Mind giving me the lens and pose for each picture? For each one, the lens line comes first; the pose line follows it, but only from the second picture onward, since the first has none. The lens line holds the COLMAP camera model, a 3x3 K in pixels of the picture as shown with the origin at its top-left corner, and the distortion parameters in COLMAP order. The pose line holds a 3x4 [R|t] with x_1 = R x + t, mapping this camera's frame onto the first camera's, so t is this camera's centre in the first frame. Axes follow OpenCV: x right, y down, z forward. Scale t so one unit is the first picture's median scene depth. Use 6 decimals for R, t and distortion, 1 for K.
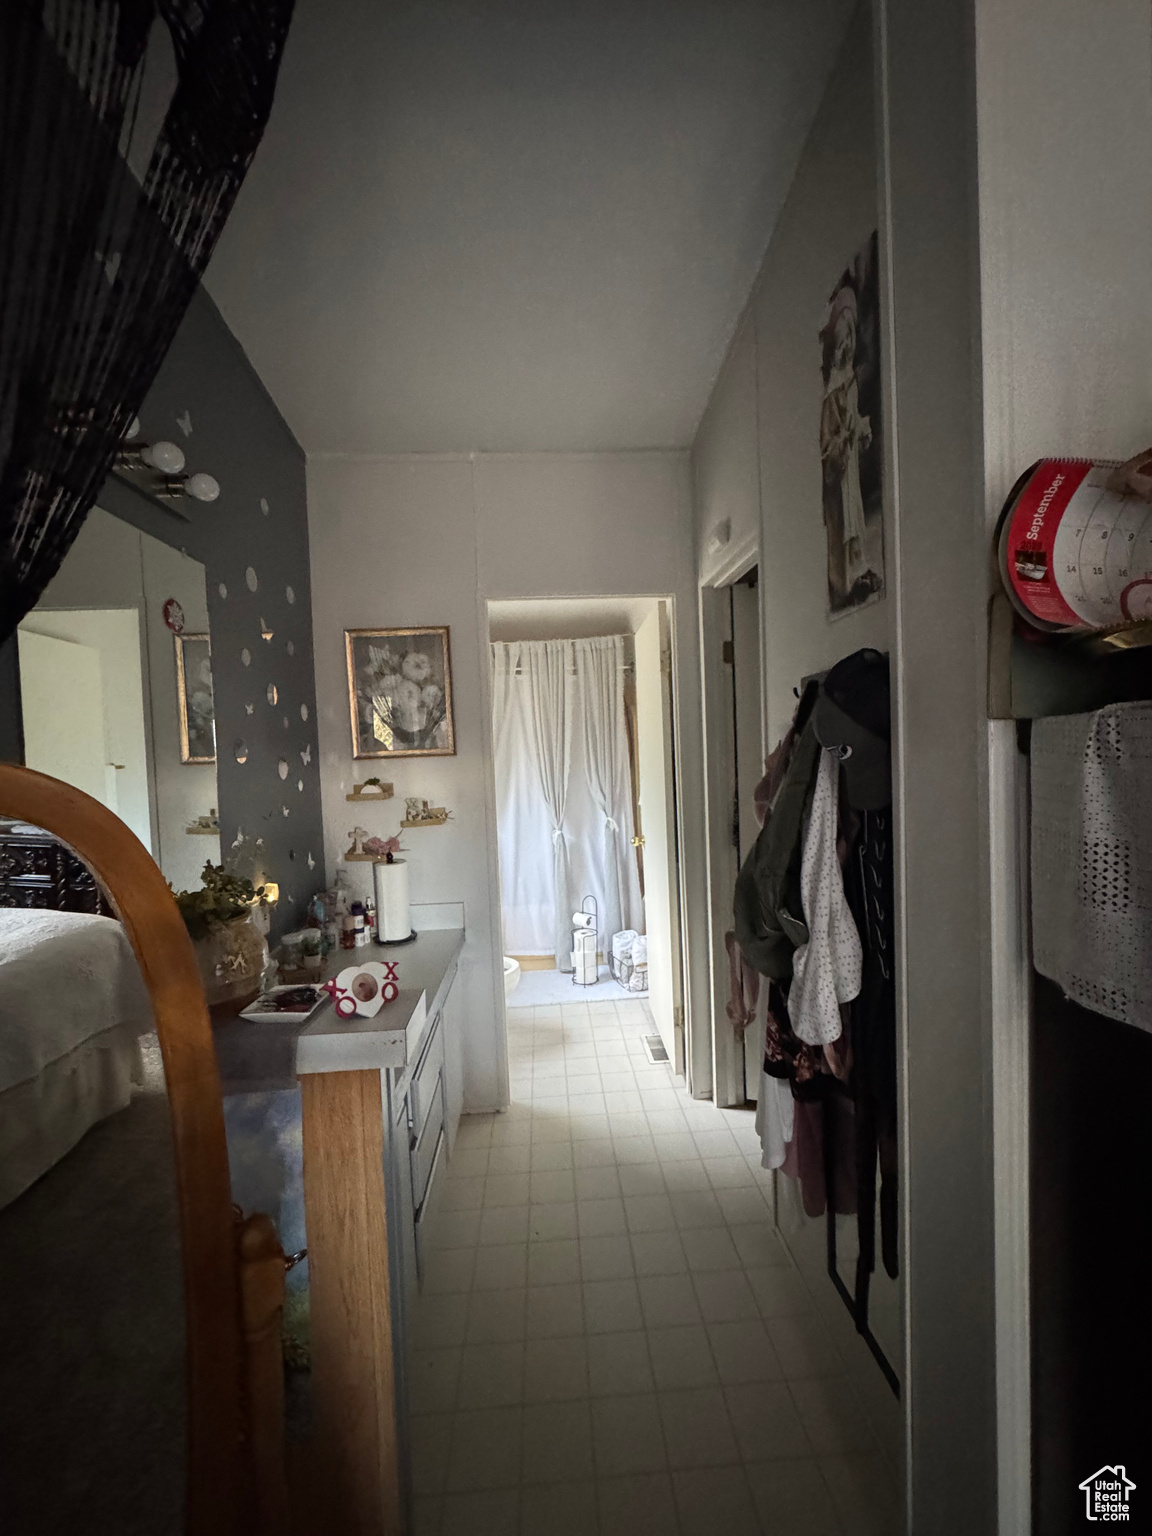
lens RADIAL K [[611.4, 0, 577.2], [0, 611.4, 767.5], [0, 0, 1]] dist [-0.004211, 0.000093]
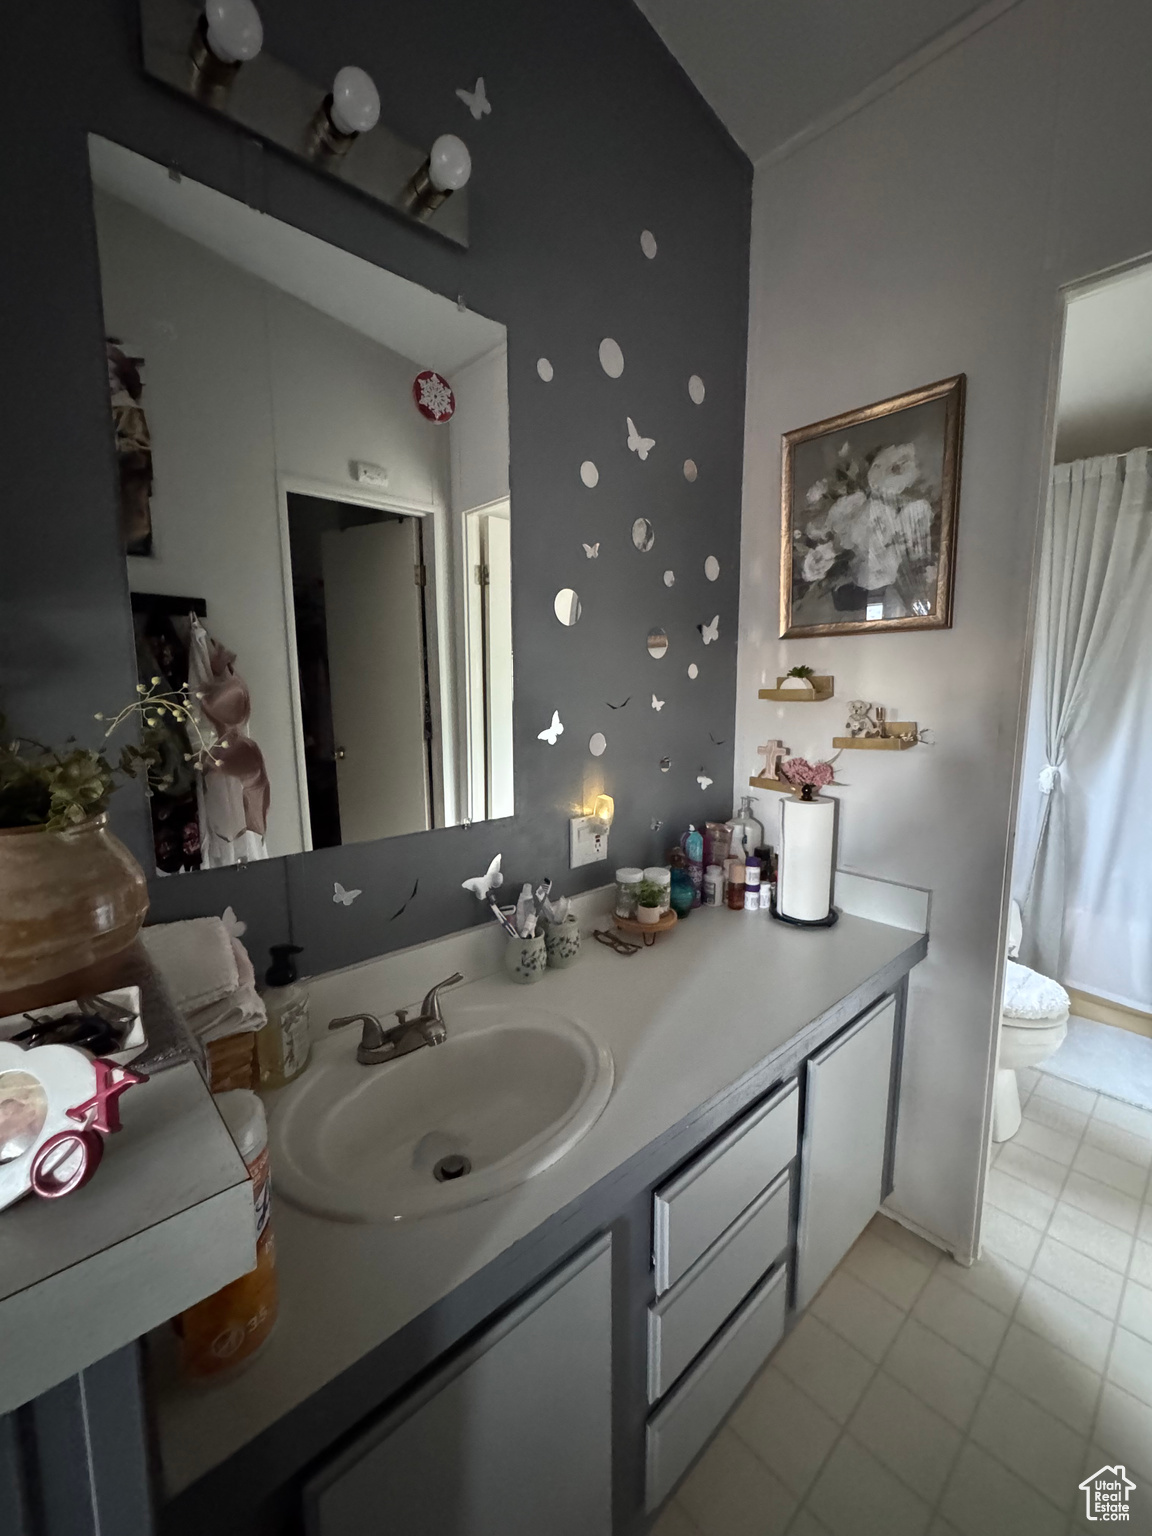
lens RADIAL K [[611.4, 0, 577.2], [0, 611.4, 767.5], [0, 0, 1]] dist [-0.004211, 0.000093]
pose [[0.625336, 0.139766, -0.767737, 0.028673], [-0.046825, 0.988778, 0.141867, 0.041328], [0.778949, -0.052765, 0.624863, 0.397540]]
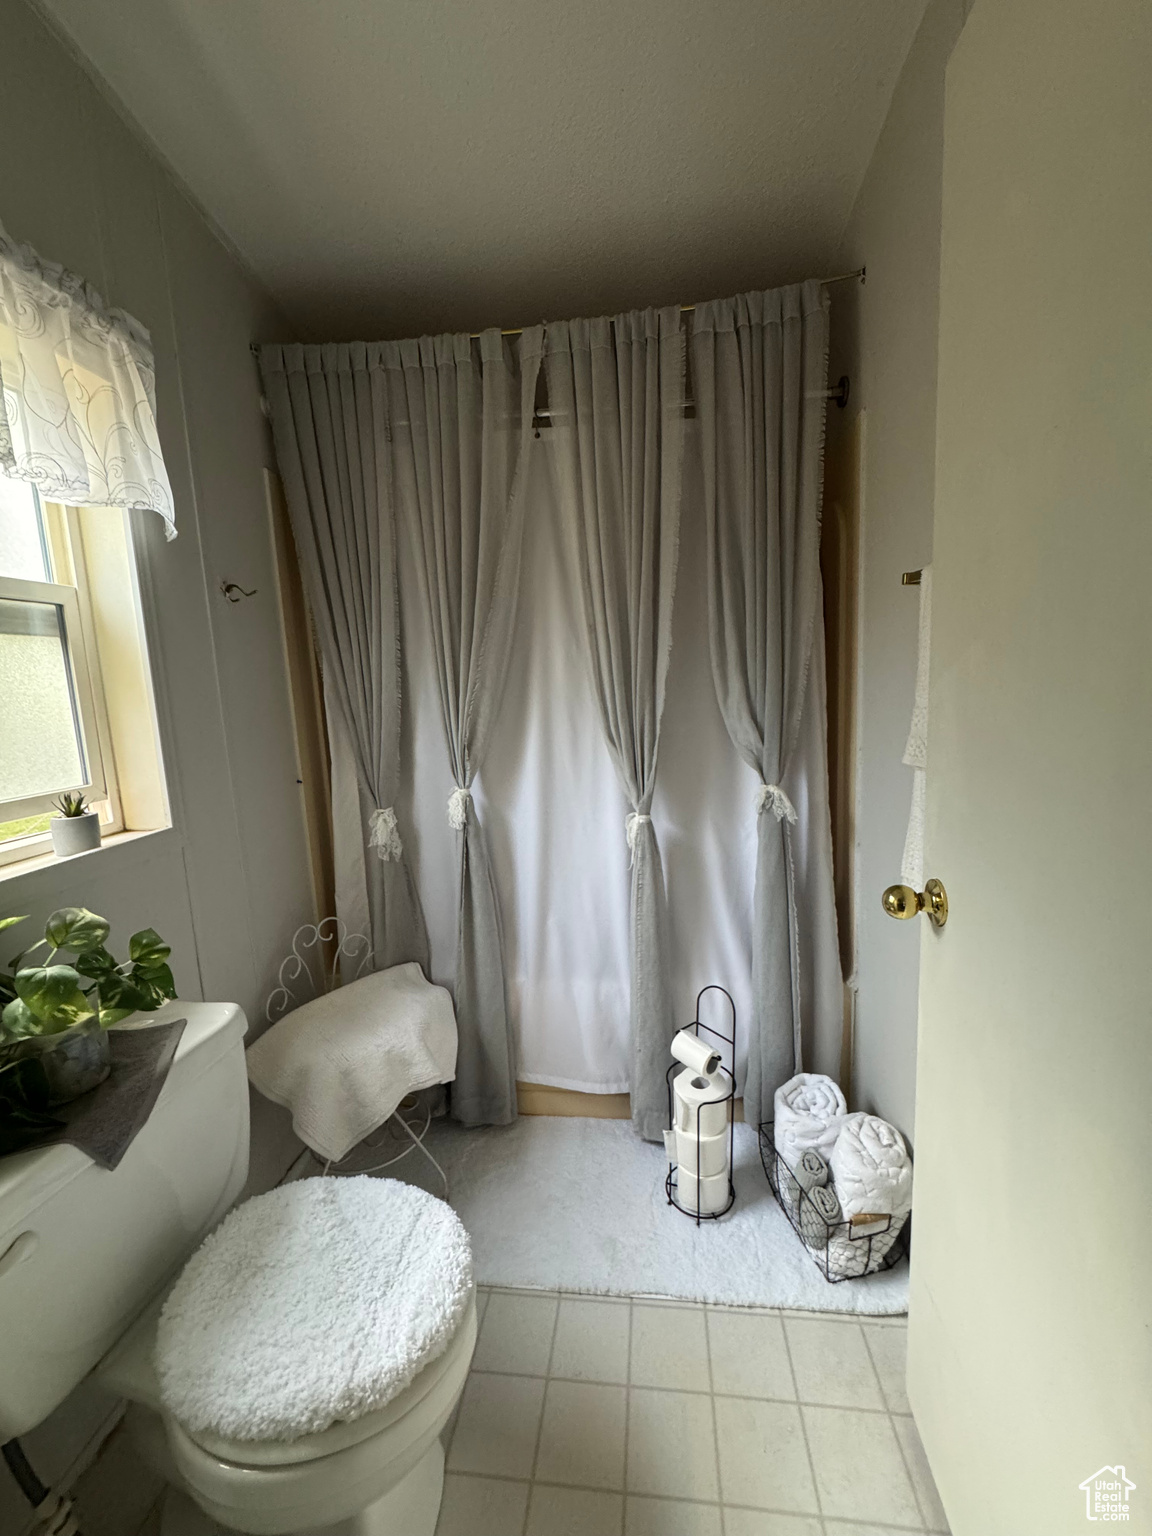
lens RADIAL K [[611.4, 0, 577.2], [0, 611.4, 767.5], [0, 0, 1]] dist [-0.004211, 0.000093]
pose [[0.984015, 0.020612, -0.176889, -0.001164], [0.000308, 0.993081, 0.117434, 0.039531], [0.178086, -0.115612, 0.977200, 0.980999]]
